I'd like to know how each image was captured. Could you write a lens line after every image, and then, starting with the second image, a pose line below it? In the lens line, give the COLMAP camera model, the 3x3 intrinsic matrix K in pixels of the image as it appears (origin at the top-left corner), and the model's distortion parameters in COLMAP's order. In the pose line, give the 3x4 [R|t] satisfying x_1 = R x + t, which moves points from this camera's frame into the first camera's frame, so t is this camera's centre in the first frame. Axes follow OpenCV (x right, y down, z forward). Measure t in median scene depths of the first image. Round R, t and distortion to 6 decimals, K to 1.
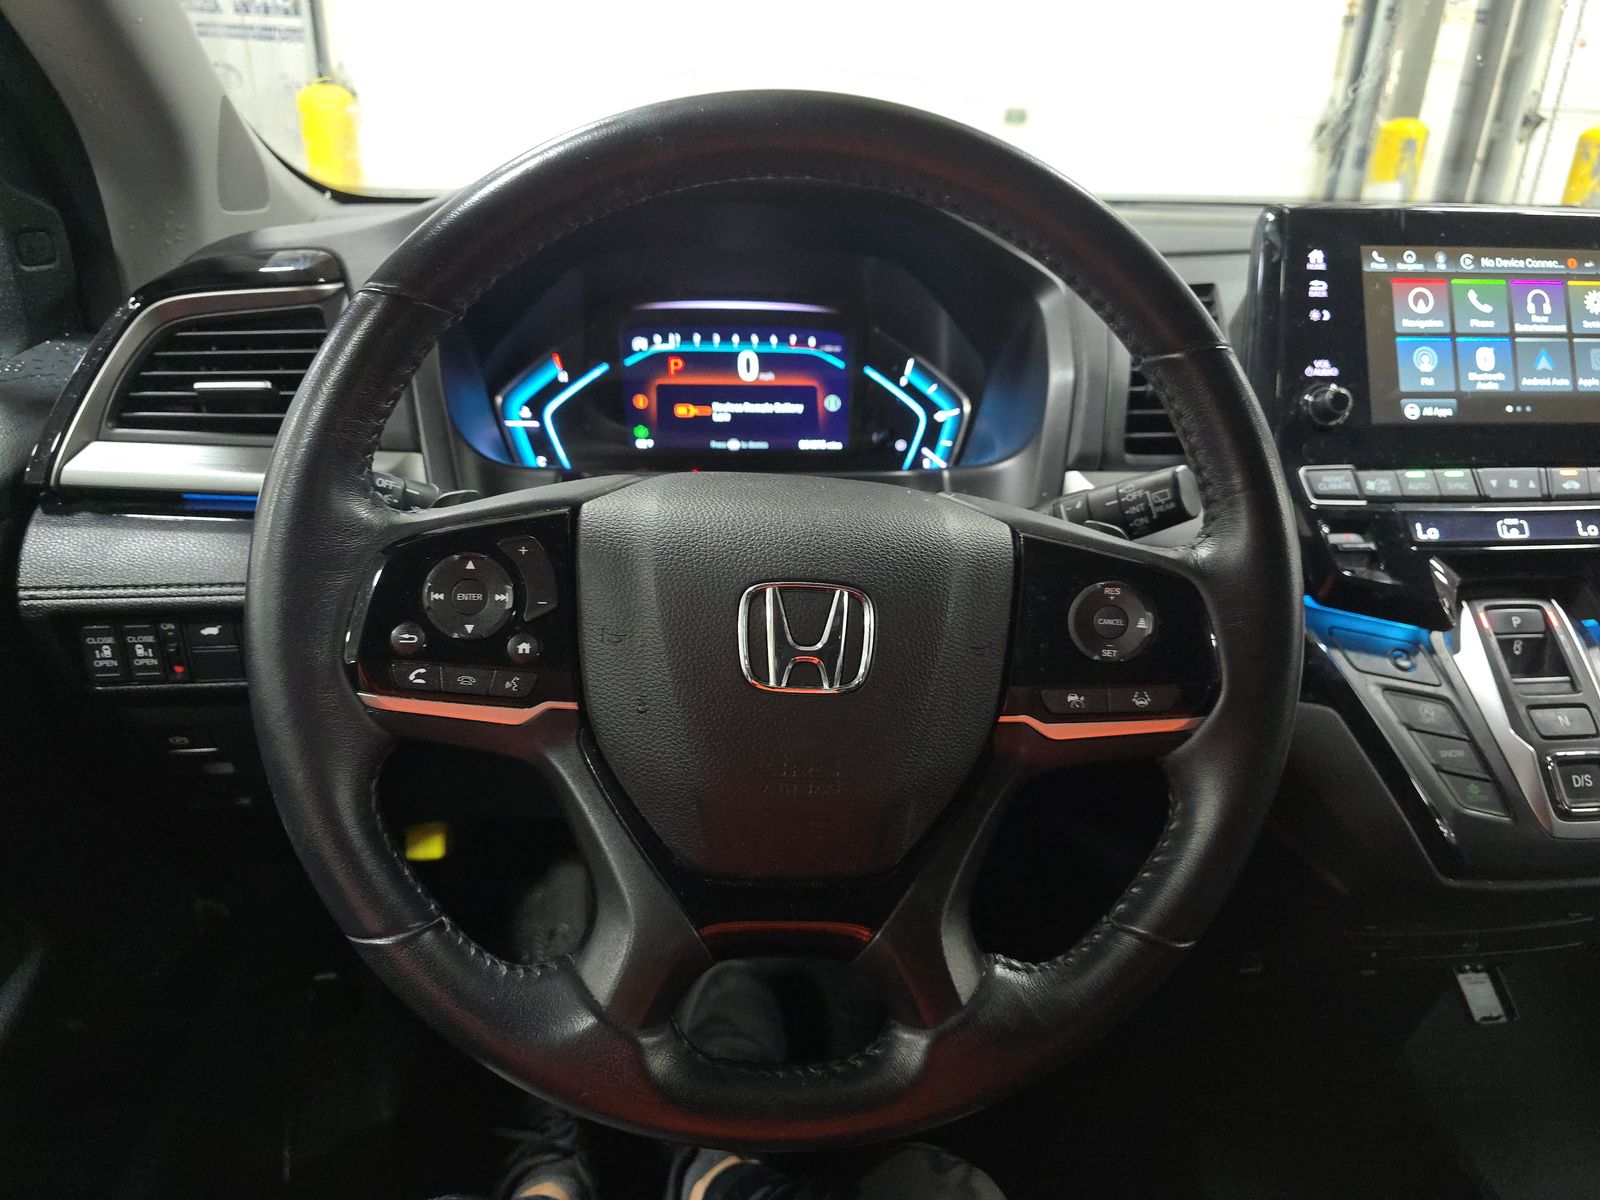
lens RADIAL K [[978.3, 0, 800.0], [0, 978.3, 600.0], [0, 0, 1]] dist [-0.000990, -0.001769]
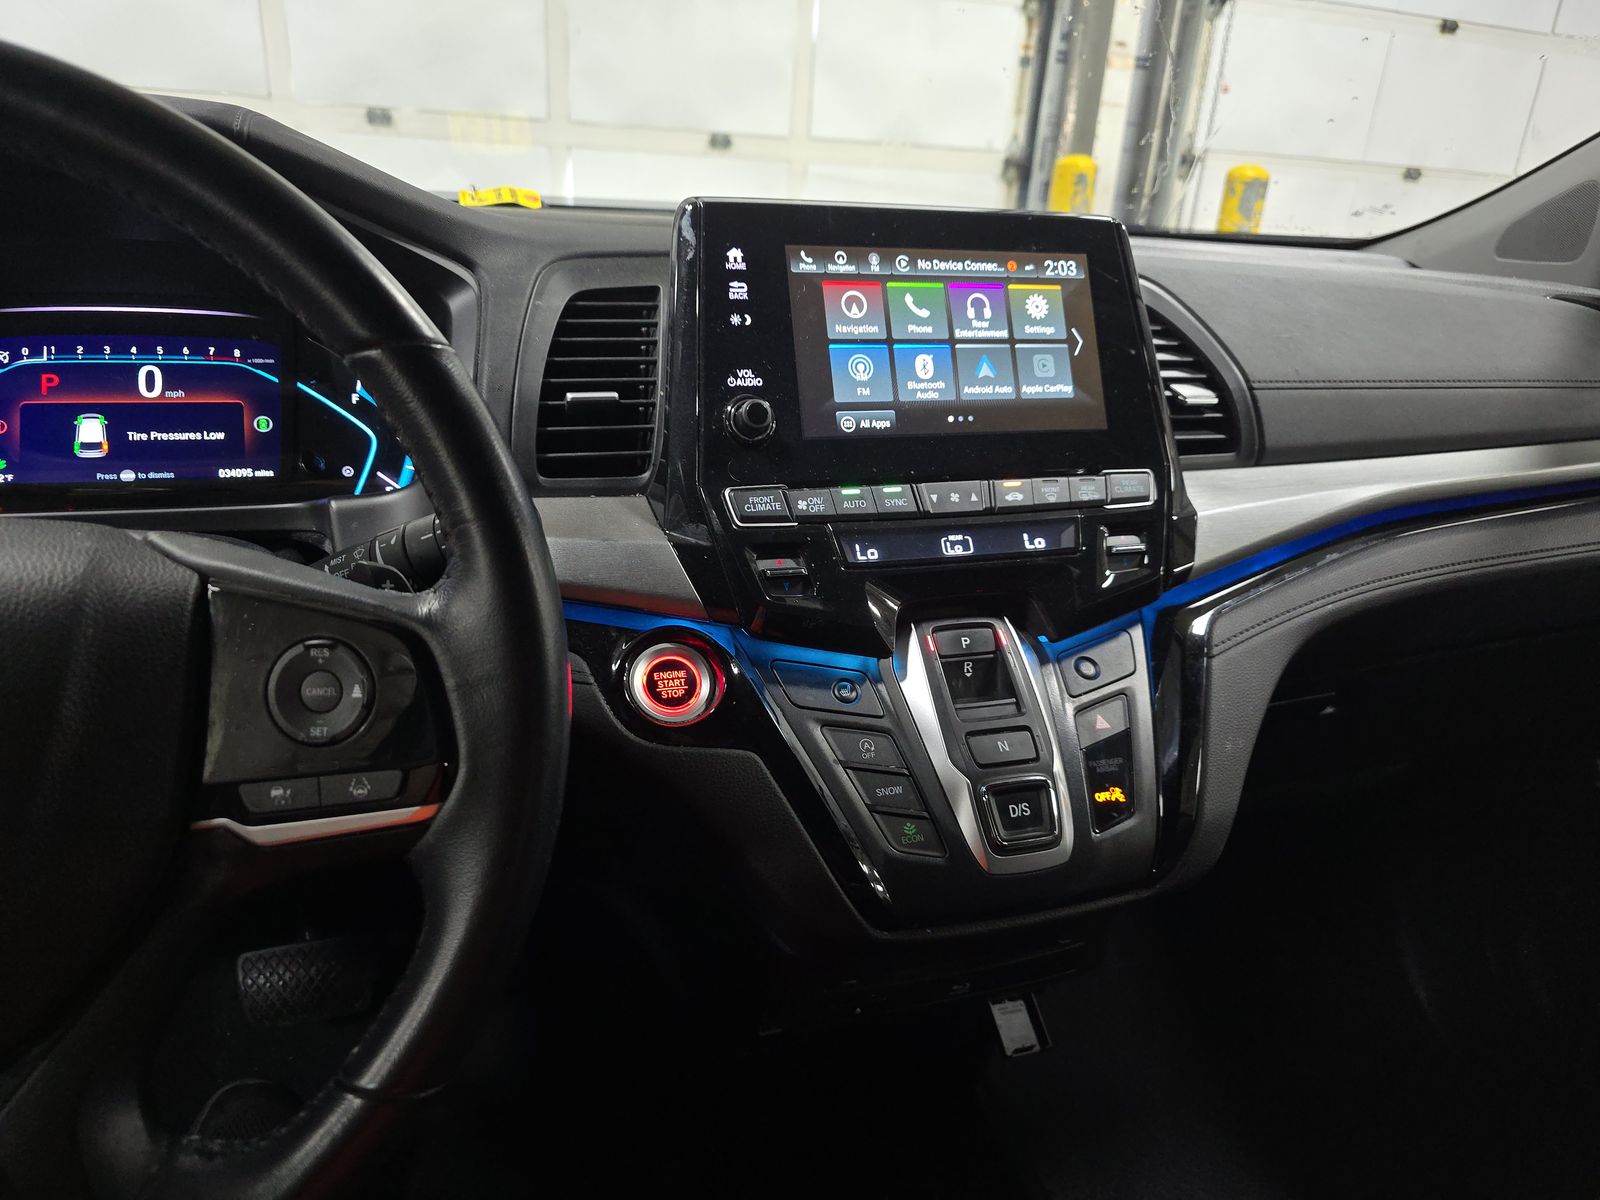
lens RADIAL K [[922.9, 0, 800.0], [0, 922.9, 600.0], [0, 0, 1]] dist [0.064335, -0.064567]
pose [[0.984961, -0.048458, 0.165839, 0.424831], [0.051048, 0.998631, -0.011386, -0.017047], [-0.165061, 0.019680, 0.986087, 0.139379]]
